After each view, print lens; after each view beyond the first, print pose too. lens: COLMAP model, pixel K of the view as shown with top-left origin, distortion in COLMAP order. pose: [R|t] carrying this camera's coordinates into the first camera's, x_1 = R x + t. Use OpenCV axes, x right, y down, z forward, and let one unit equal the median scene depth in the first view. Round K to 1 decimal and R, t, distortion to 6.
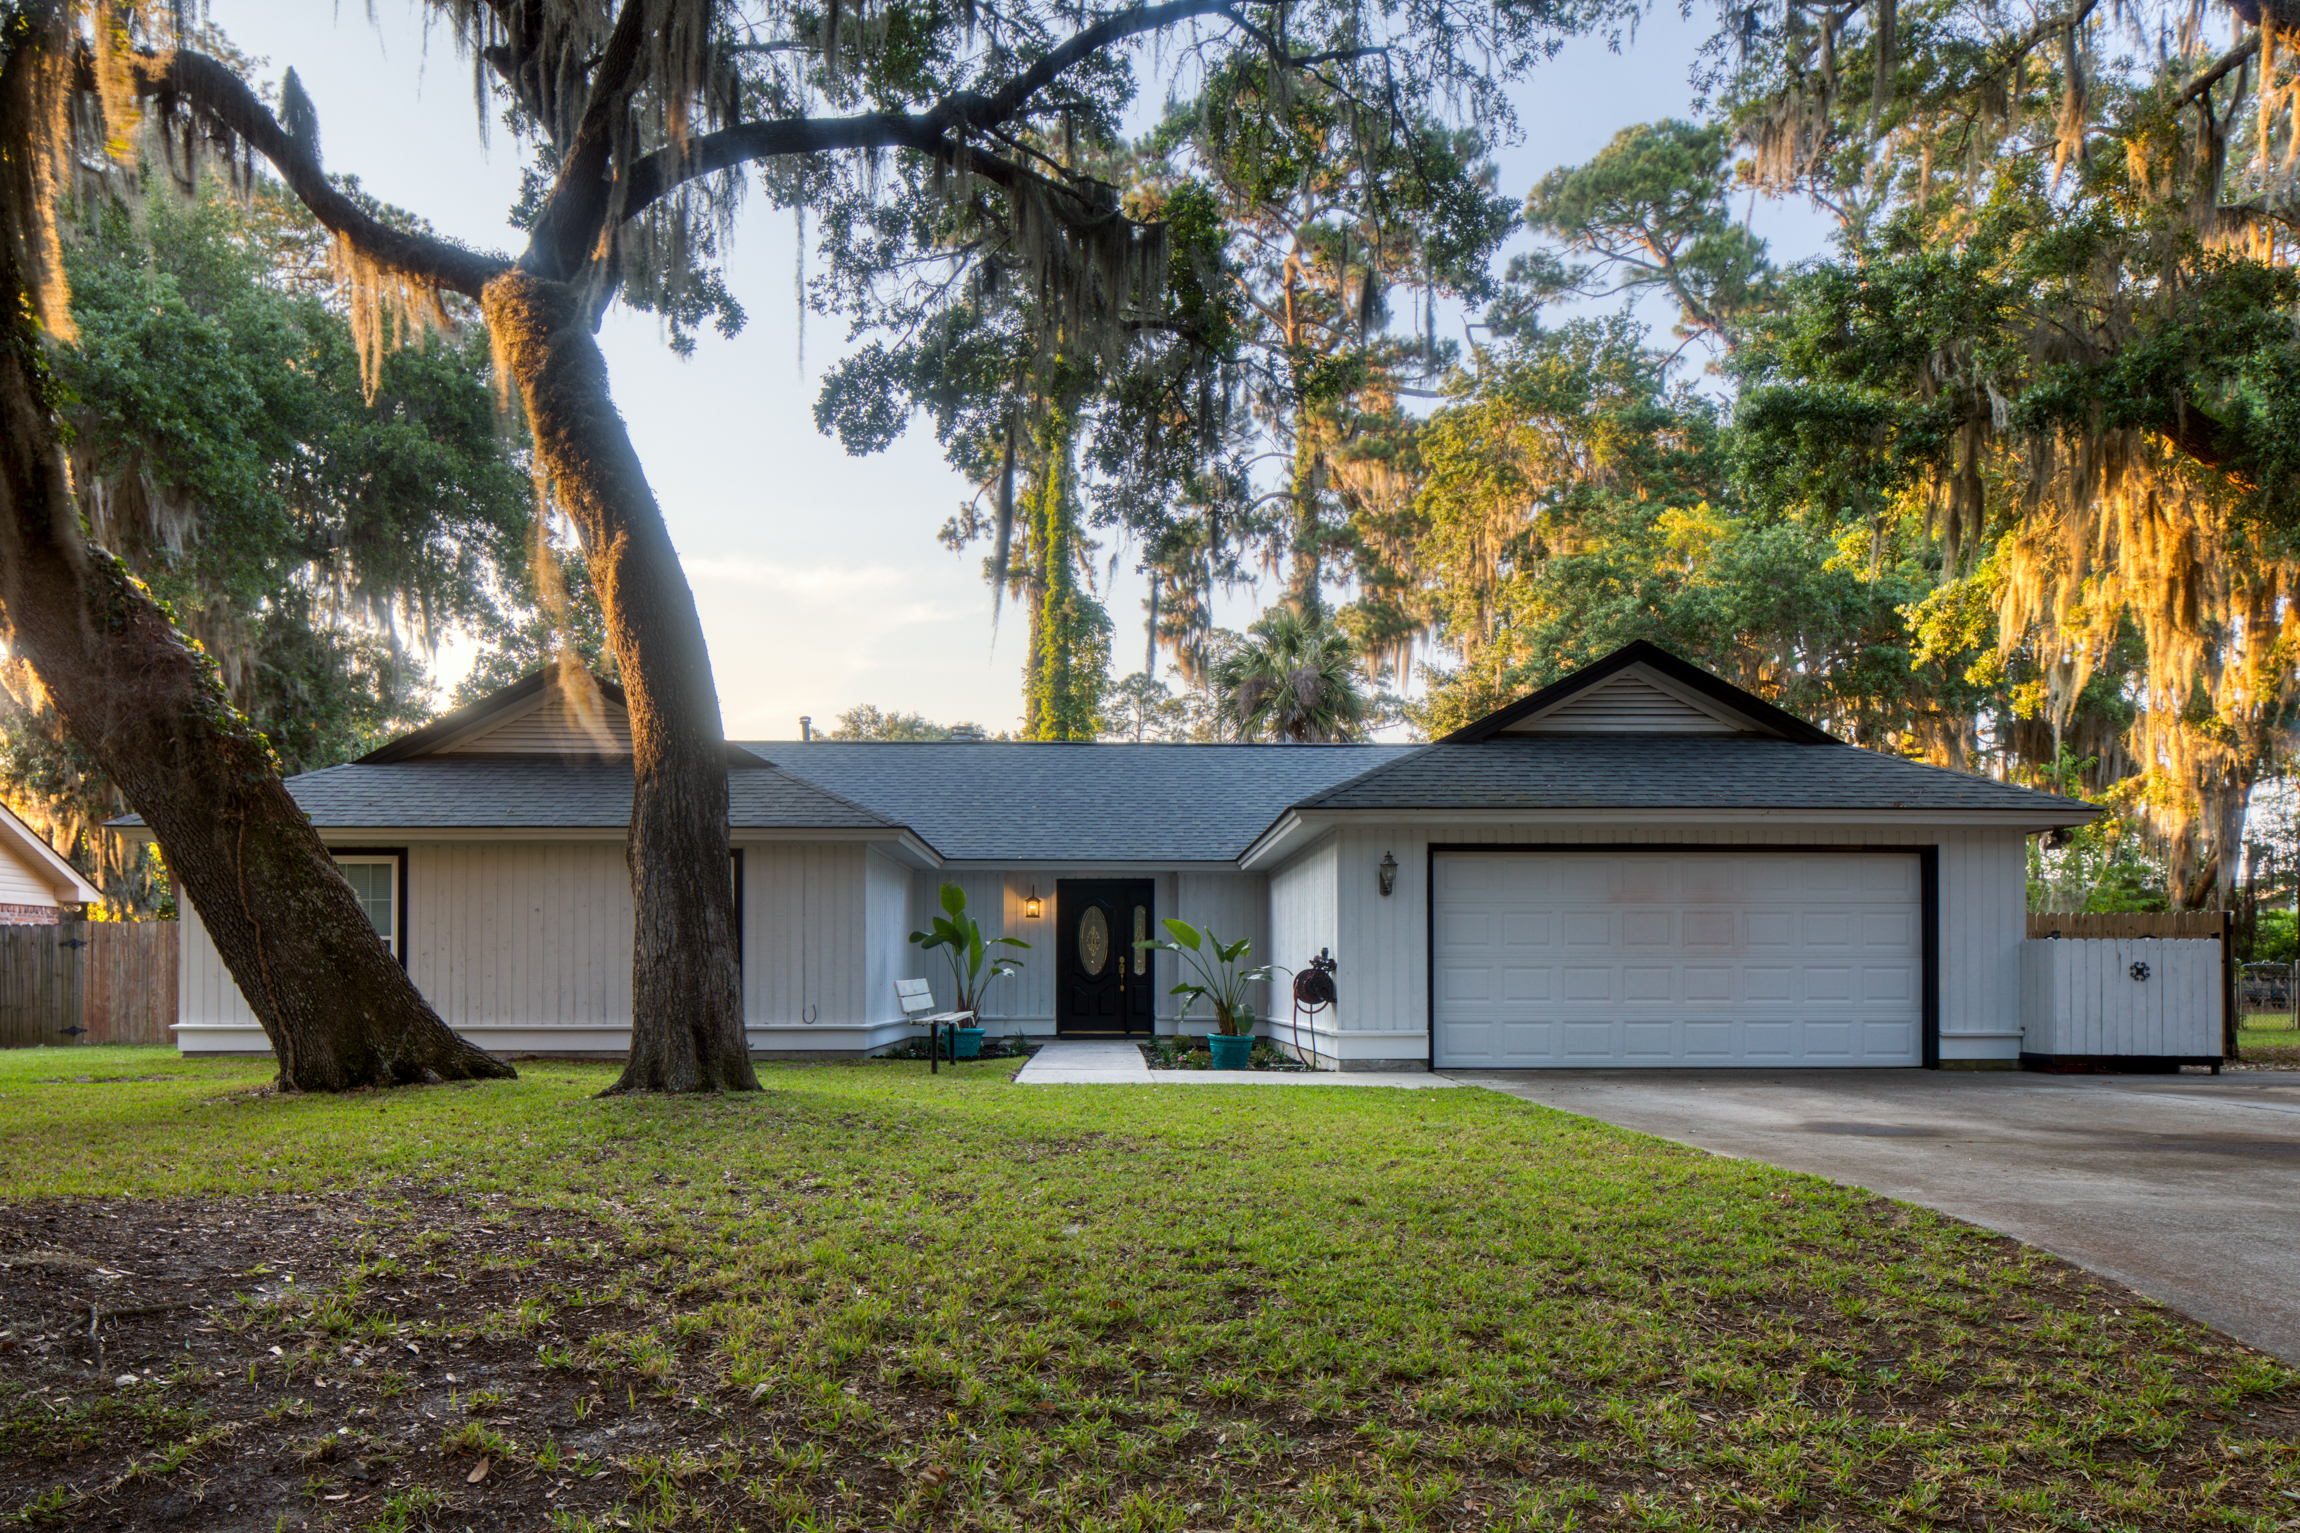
lens RADIAL K [[1556.5, 0, 1140.9], [0, 1556.5, 958.0], [0, 0, 1]] dist [-0.006296, 0.000807]
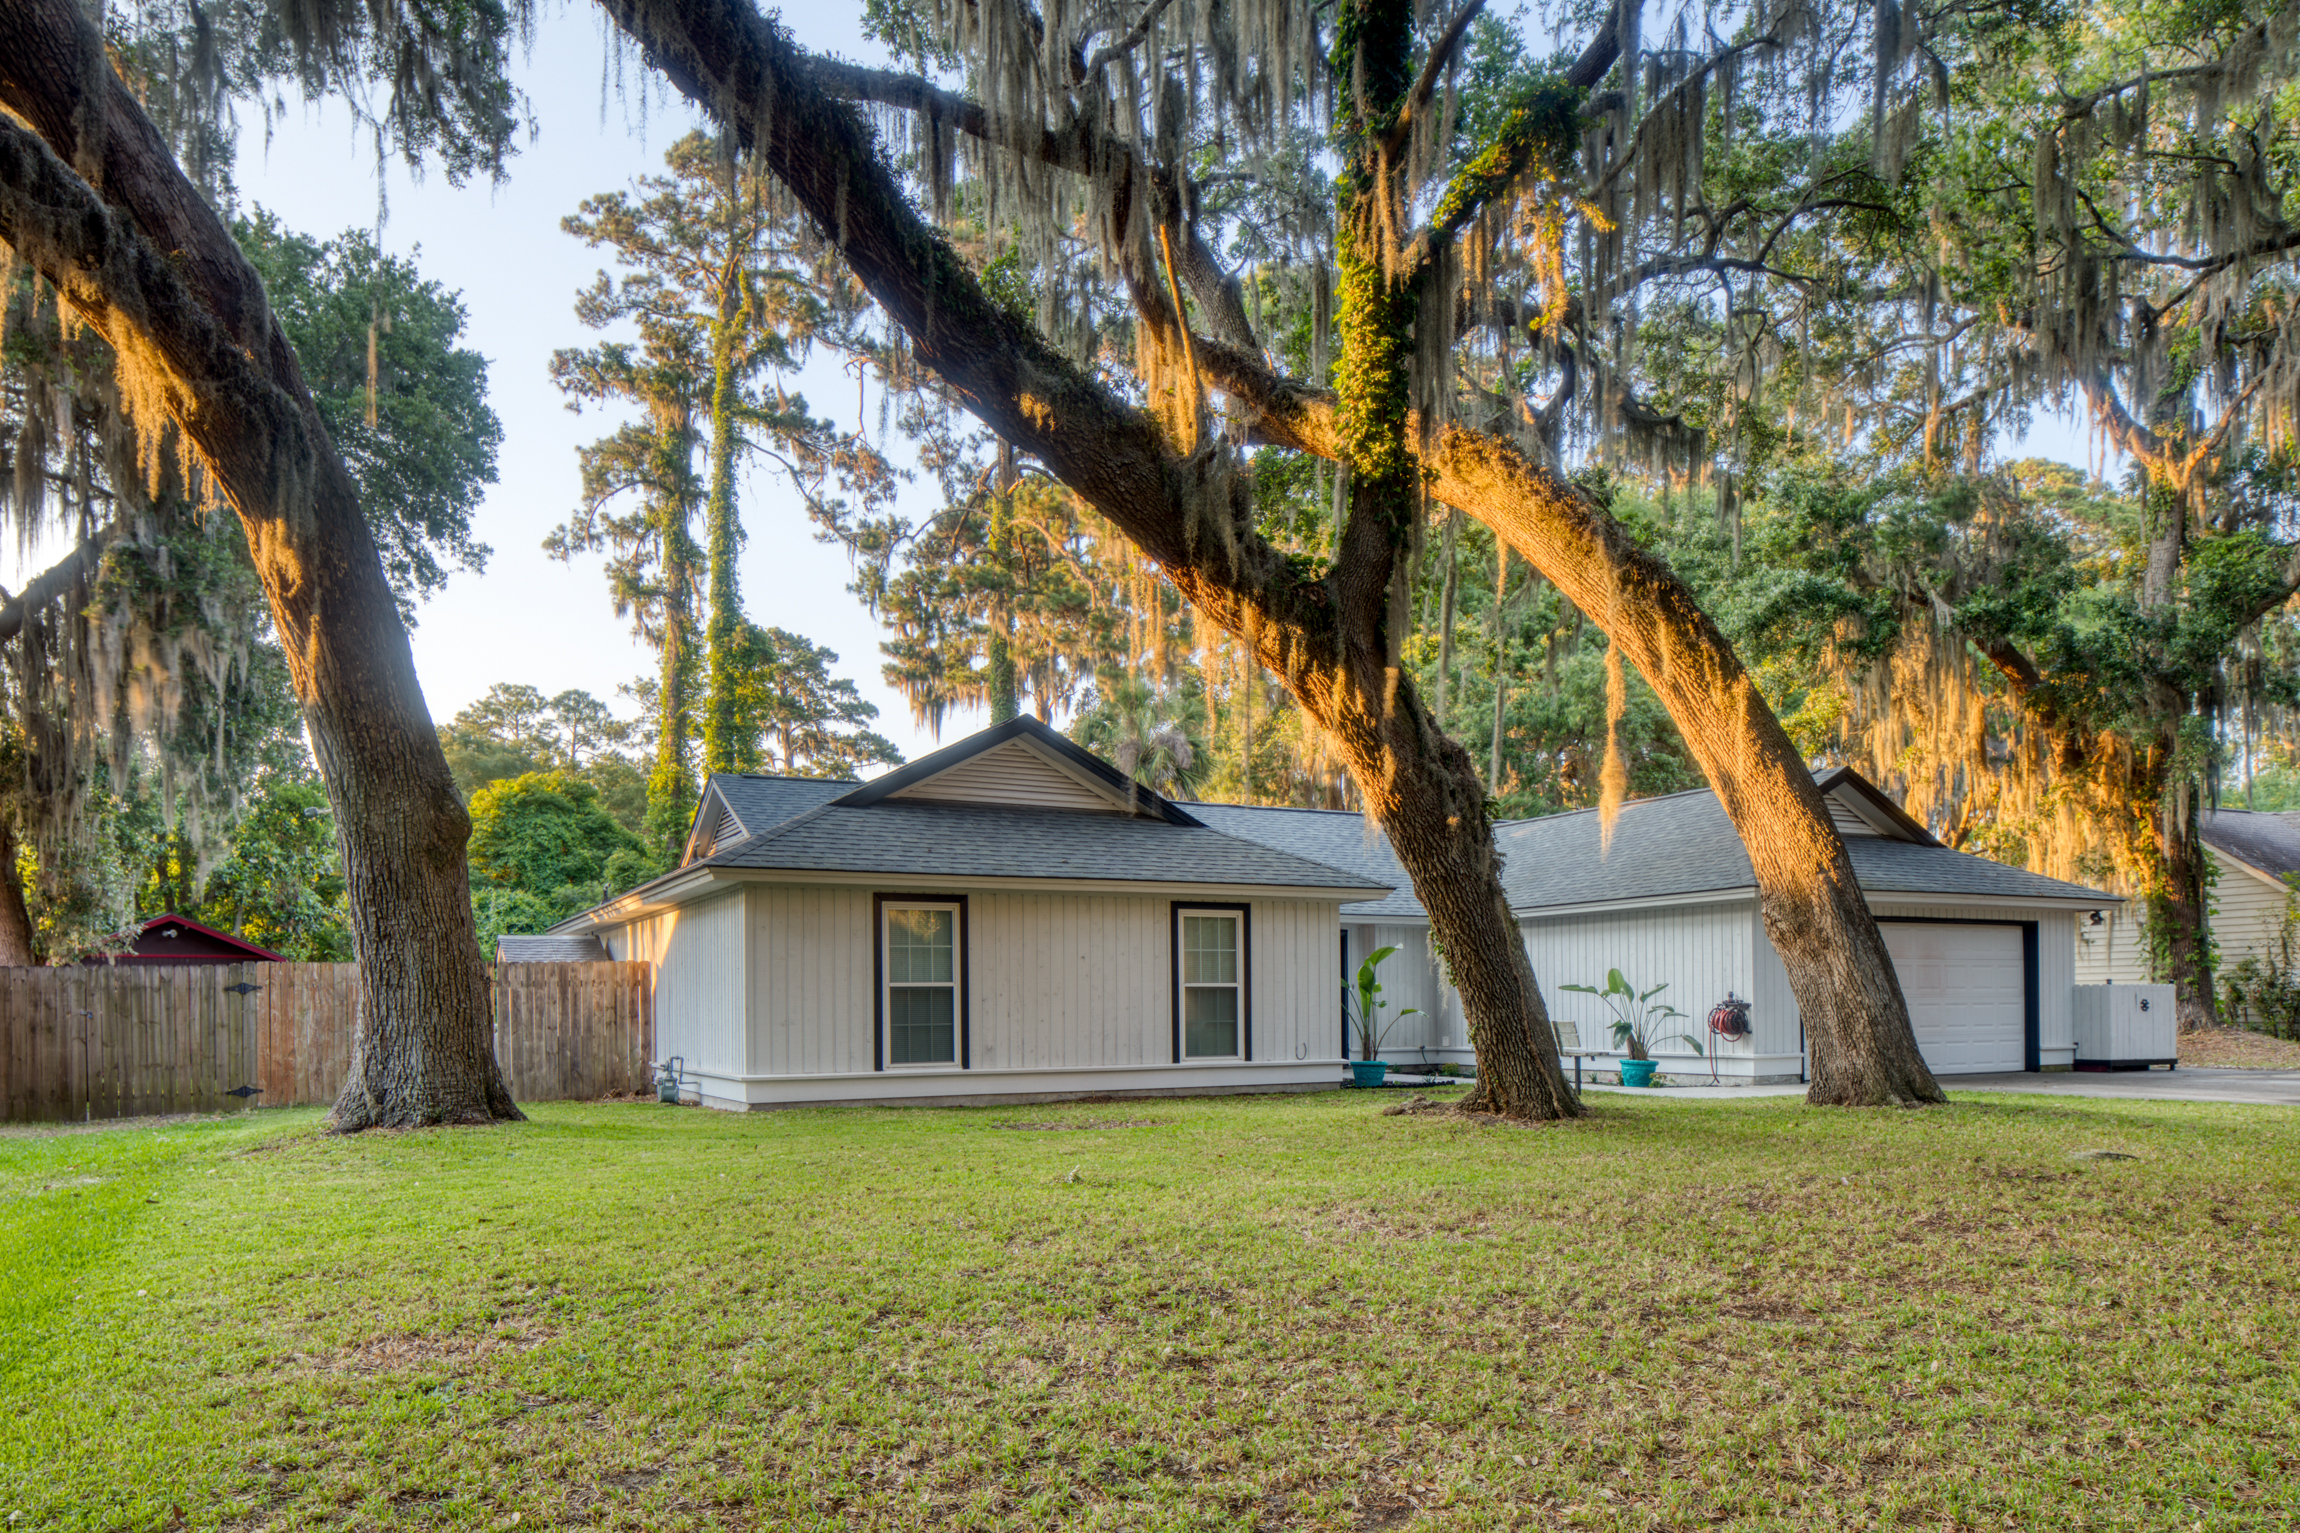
lens RADIAL K [[1579.6, 0, 1121.1], [0, 1579.6, 1004.9], [0, 0, 1]] dist [-0.050373, 0.000243]
pose [[0.906161, -0.007212, 0.422872, -0.592164], [0.003801, 0.999953, 0.008909, -0.005949], [-0.422916, -0.006465, 0.906146, 0.015466]]
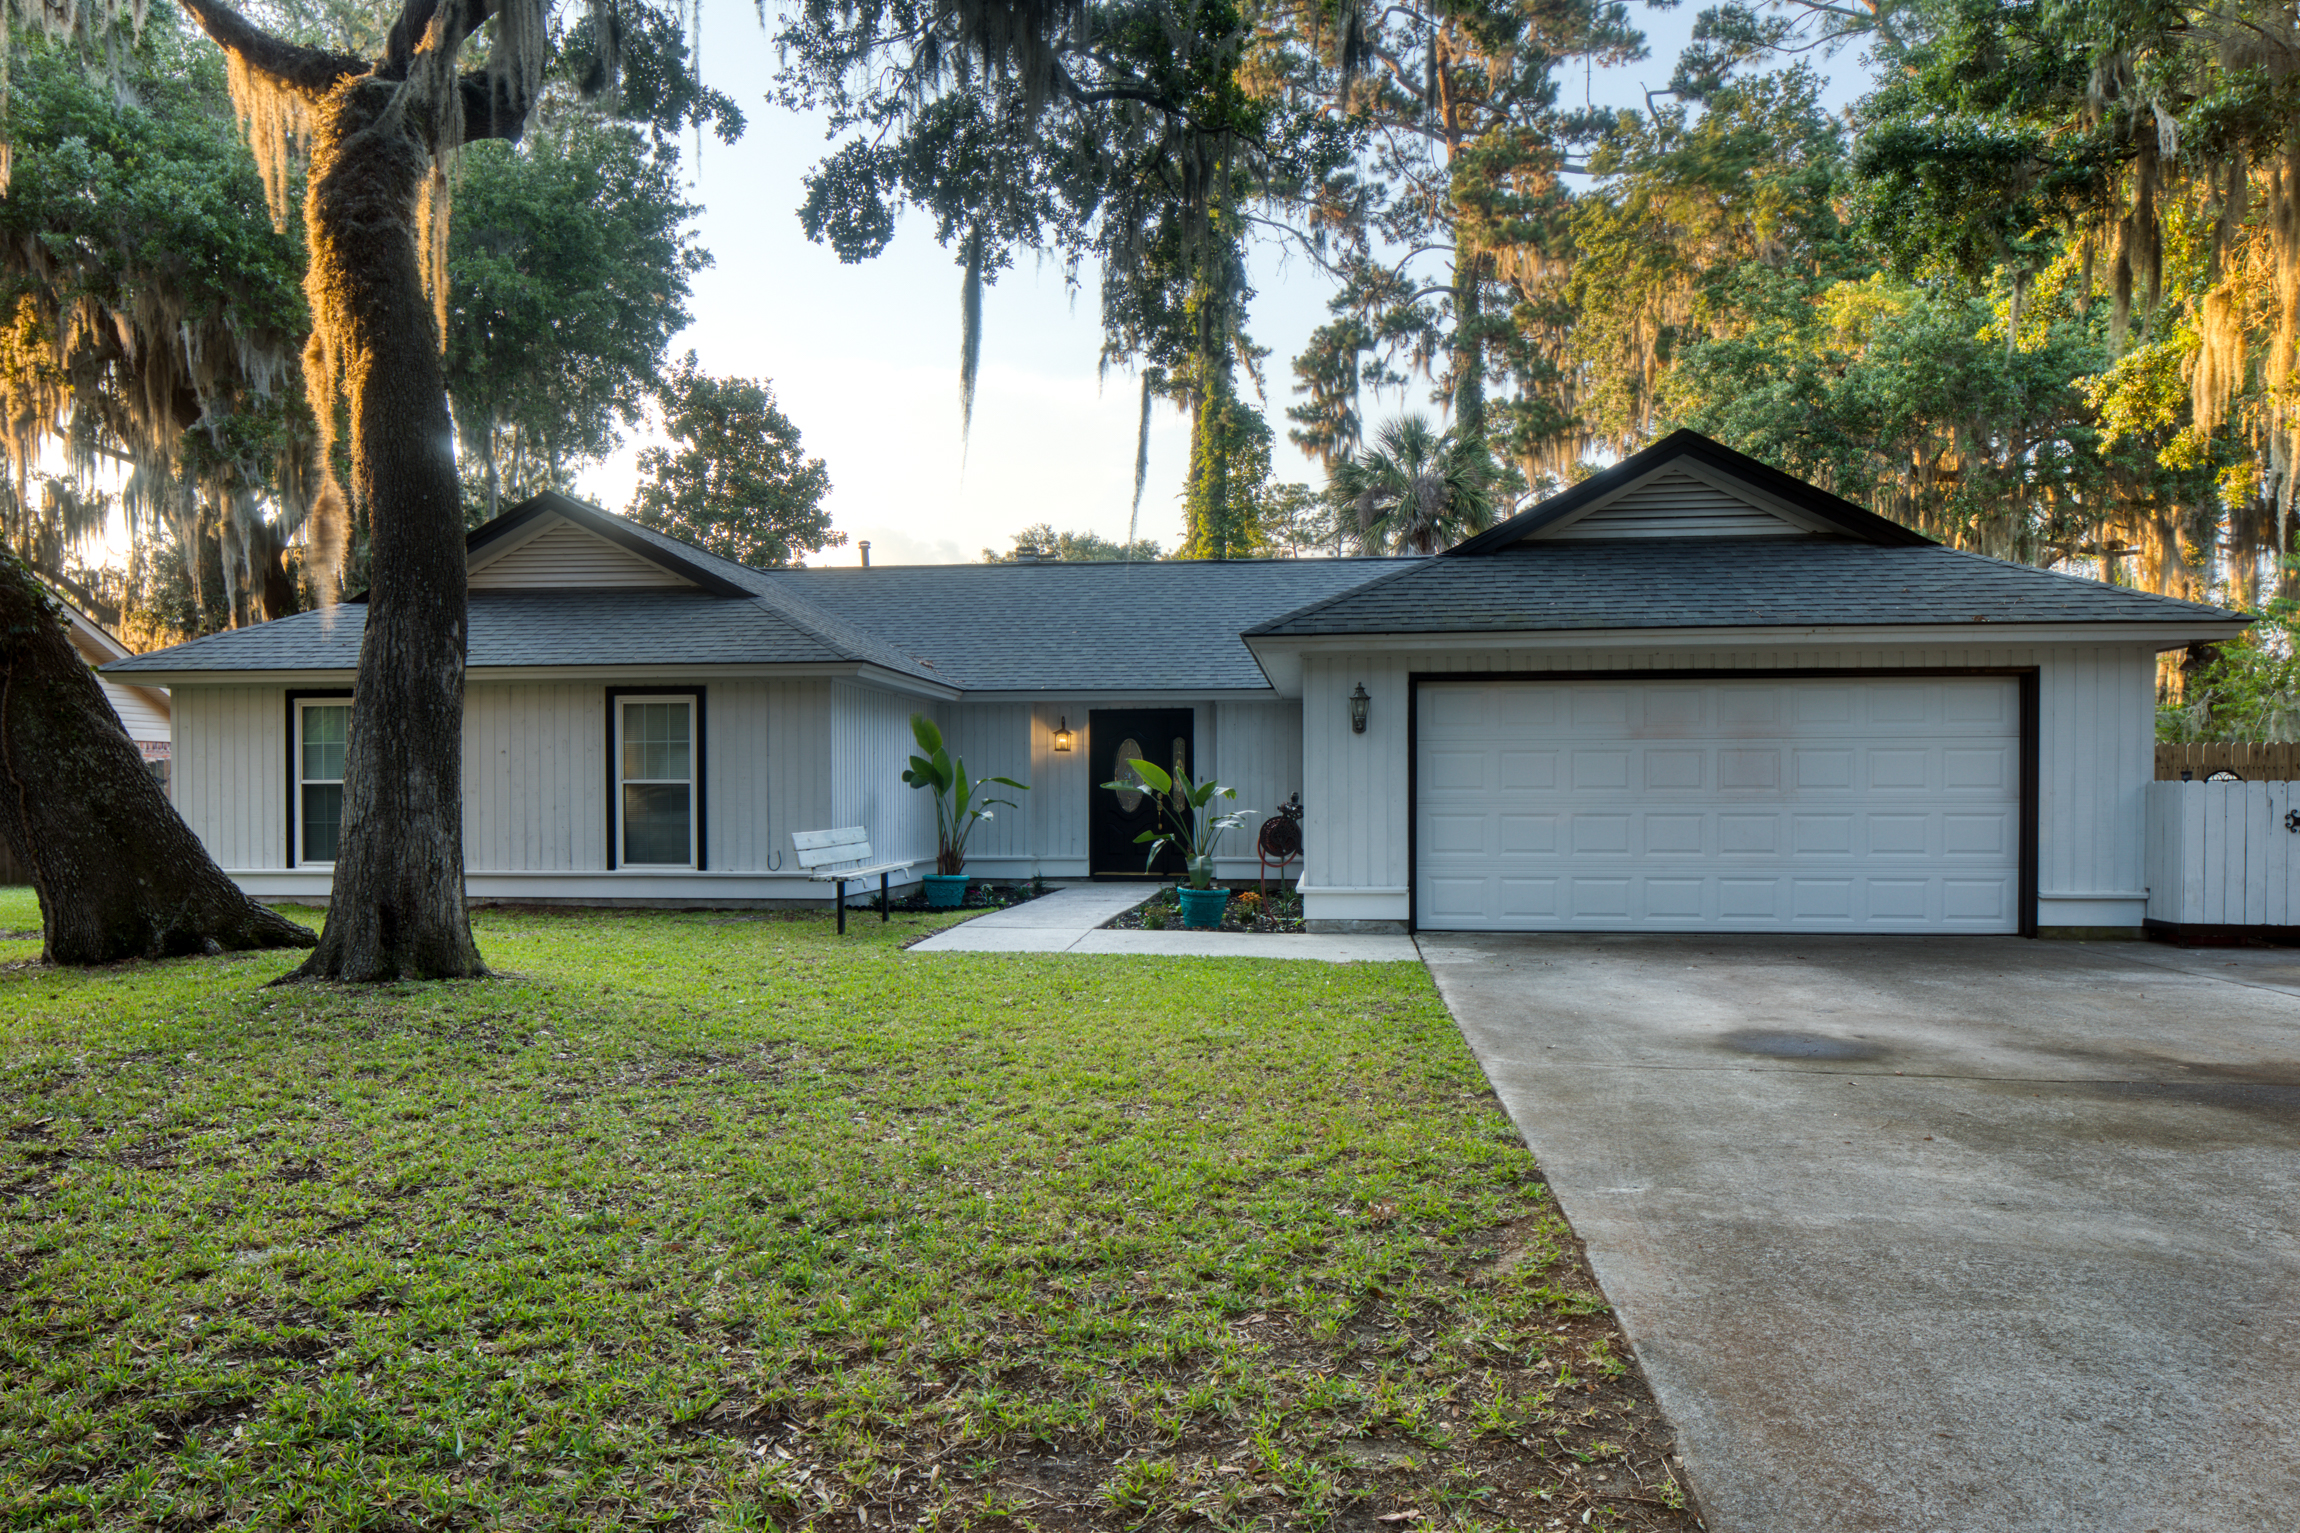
lens RADIAL K [[1555.3, 0, 1140.7], [0, 1555.3, 811.4], [0, 0, 1]] dist [-0.007853, 0.002443]
pose [[0.989128, -0.000375, -0.147057, 0.105474], [0.004044, 0.999688, 0.024651, -0.011675], [0.147002, -0.024978, 0.988821, 0.074384]]
